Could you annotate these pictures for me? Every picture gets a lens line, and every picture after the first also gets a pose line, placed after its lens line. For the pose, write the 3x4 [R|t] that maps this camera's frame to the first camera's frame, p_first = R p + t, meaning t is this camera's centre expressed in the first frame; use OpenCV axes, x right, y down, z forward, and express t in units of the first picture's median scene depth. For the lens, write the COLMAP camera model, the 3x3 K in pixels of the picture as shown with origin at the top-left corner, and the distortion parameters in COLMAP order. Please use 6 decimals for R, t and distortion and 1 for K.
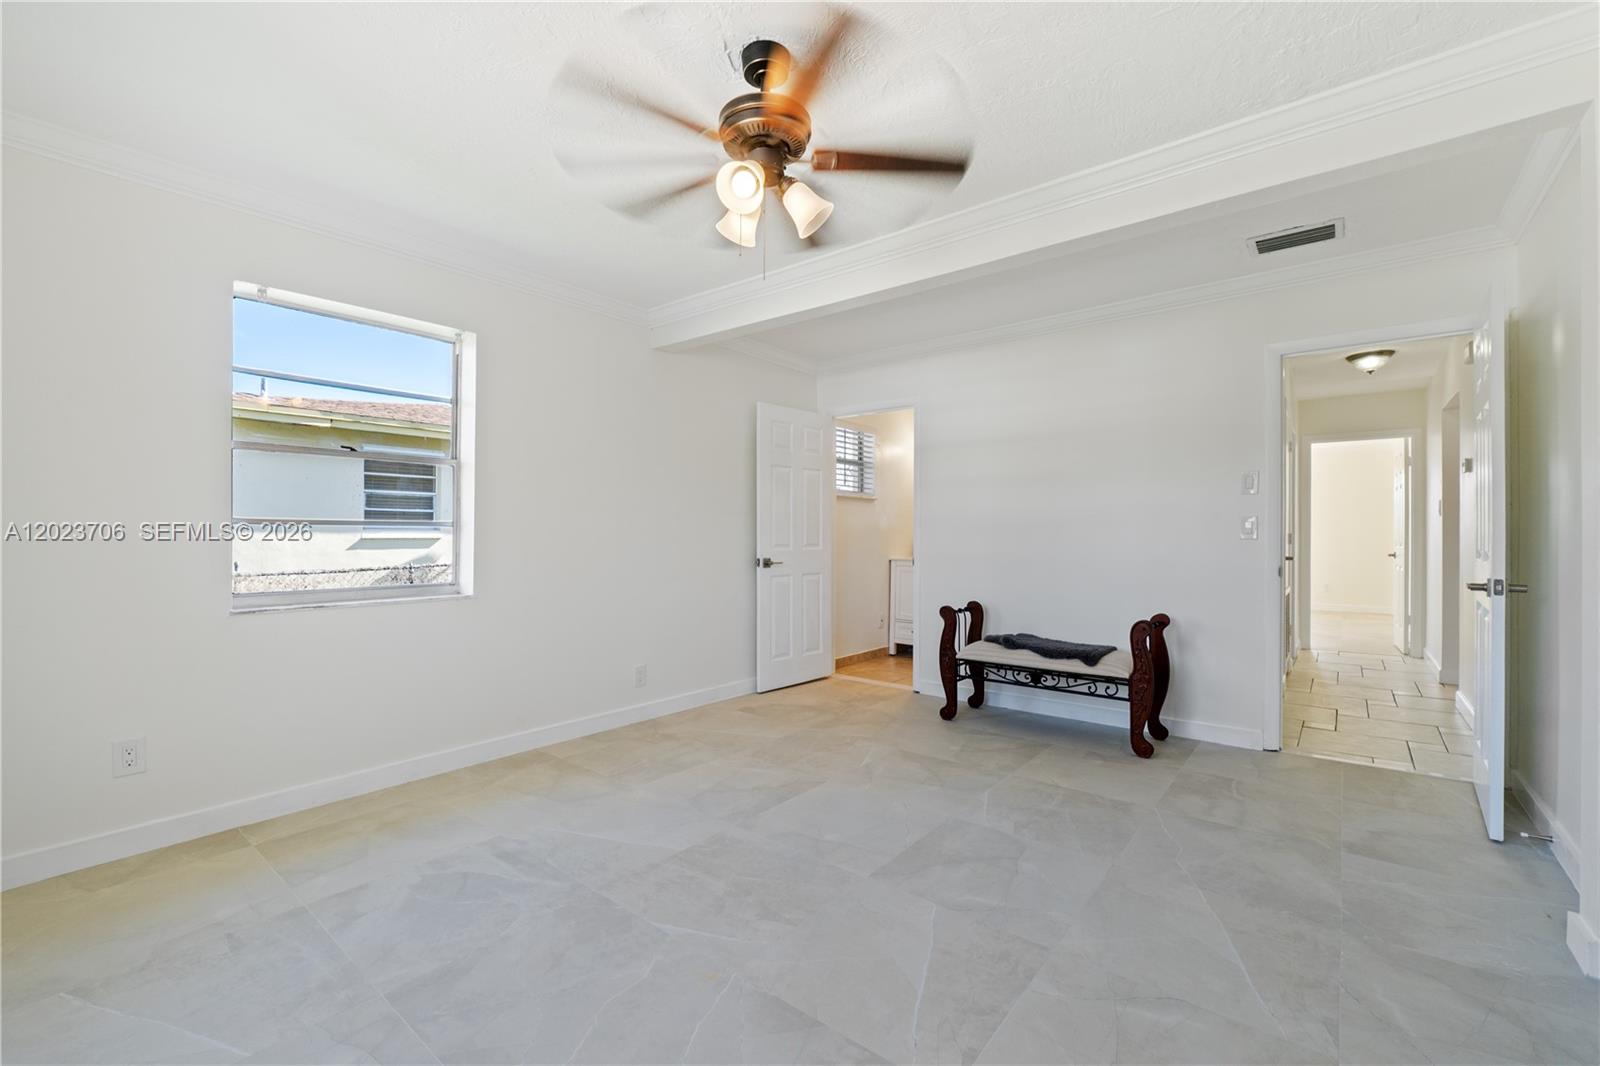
lens RADIAL K [[665.1, 0, 800.0], [0, 665.1, 533.0], [0, 0, 1]] dist [-0.008161, -0.000048]
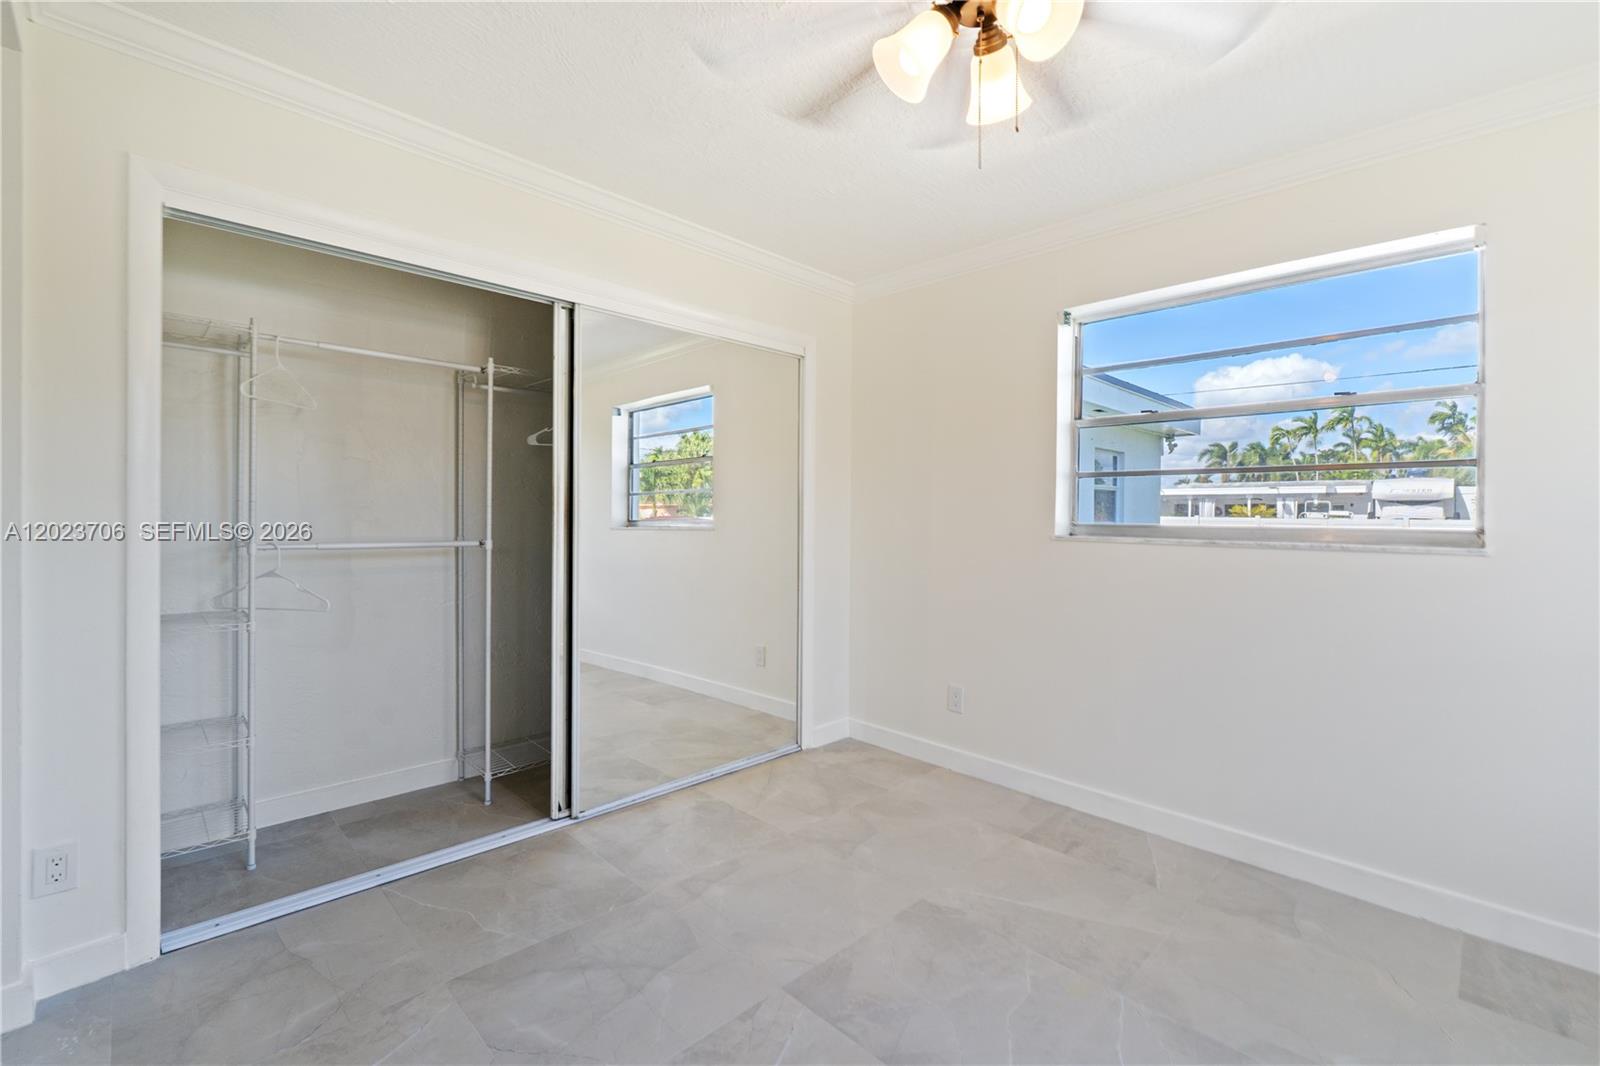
lens RADIAL K [[697.2, 0, 801.1], [0, 697.2, 511.5], [0, 0, 1]] dist [-0.007162, -0.000093]
pose [[-0.994208, -0.012766, 0.106712, 0.025033], [-0.013300, 0.999902, -0.004288, -0.024966], [-0.106646, -0.005683, -0.994281, 1.010054]]
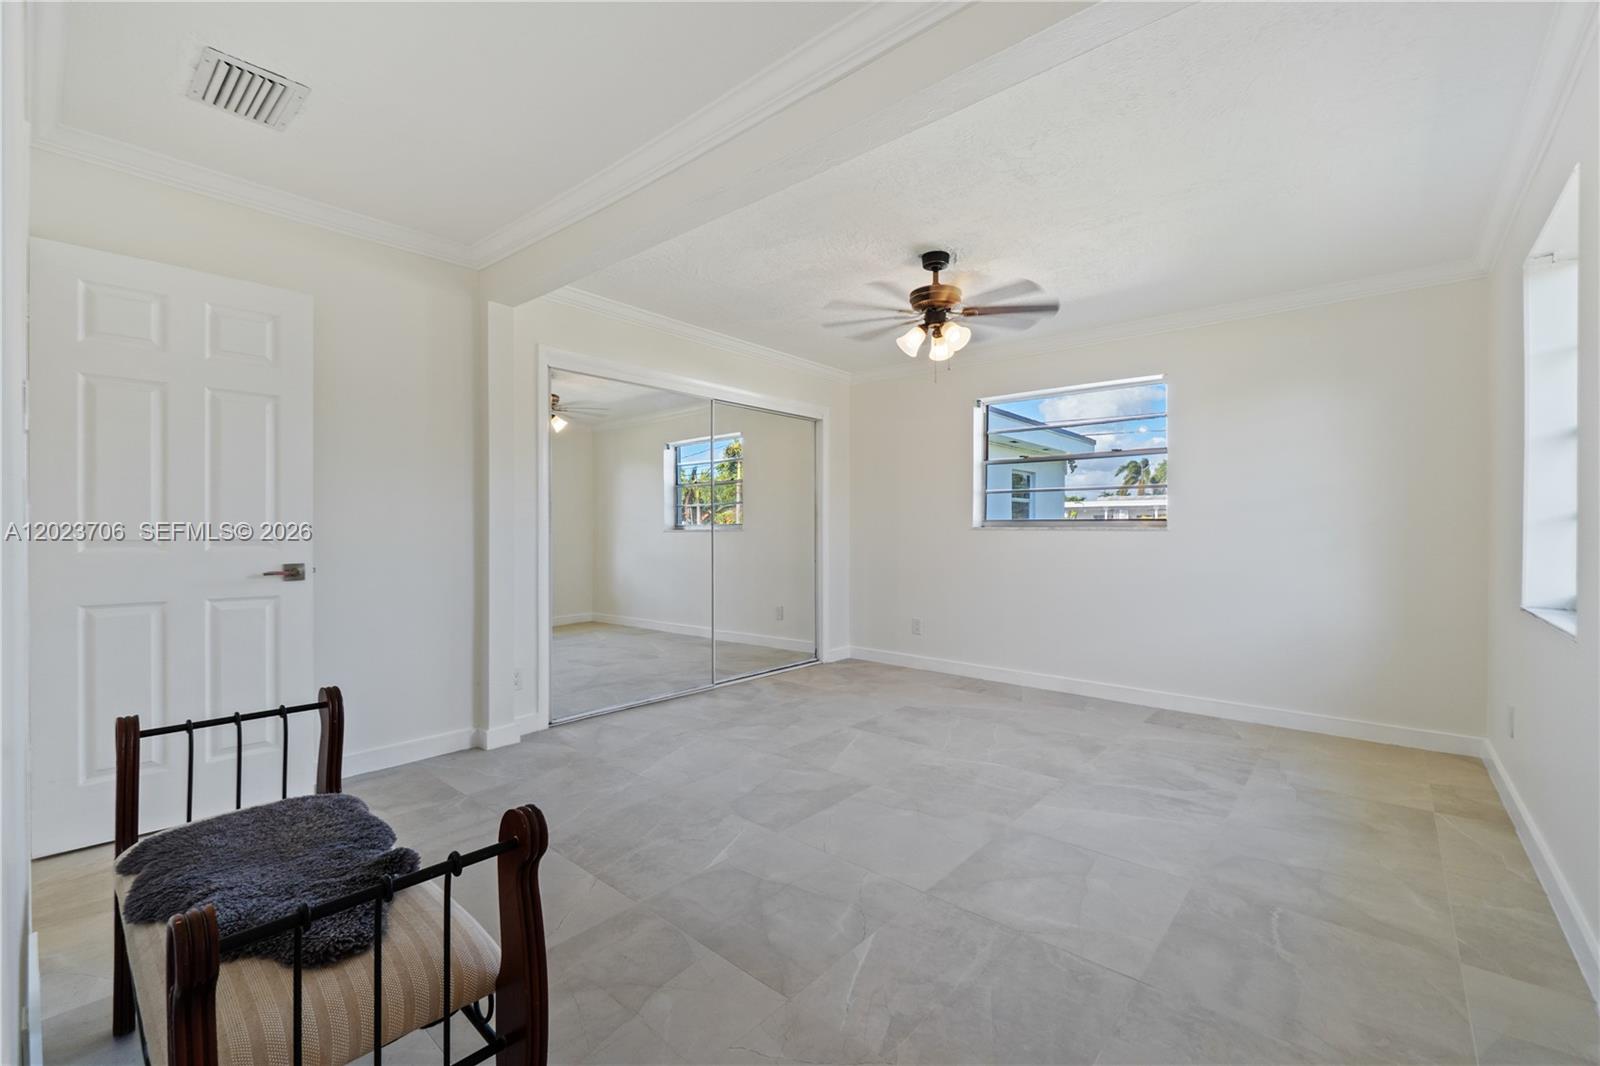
lens RADIAL K [[679.0, 0, 801.6], [0, 679.0, 523.5], [0, 0, 1]] dist [-0.005218, -0.000115]
pose [[-0.999537, -0.004353, 0.030124, 0.147403], [-0.004595, 0.999958, -0.007972, 0.006267], [-0.030088, -0.008107, -0.999514, 1.688998]]
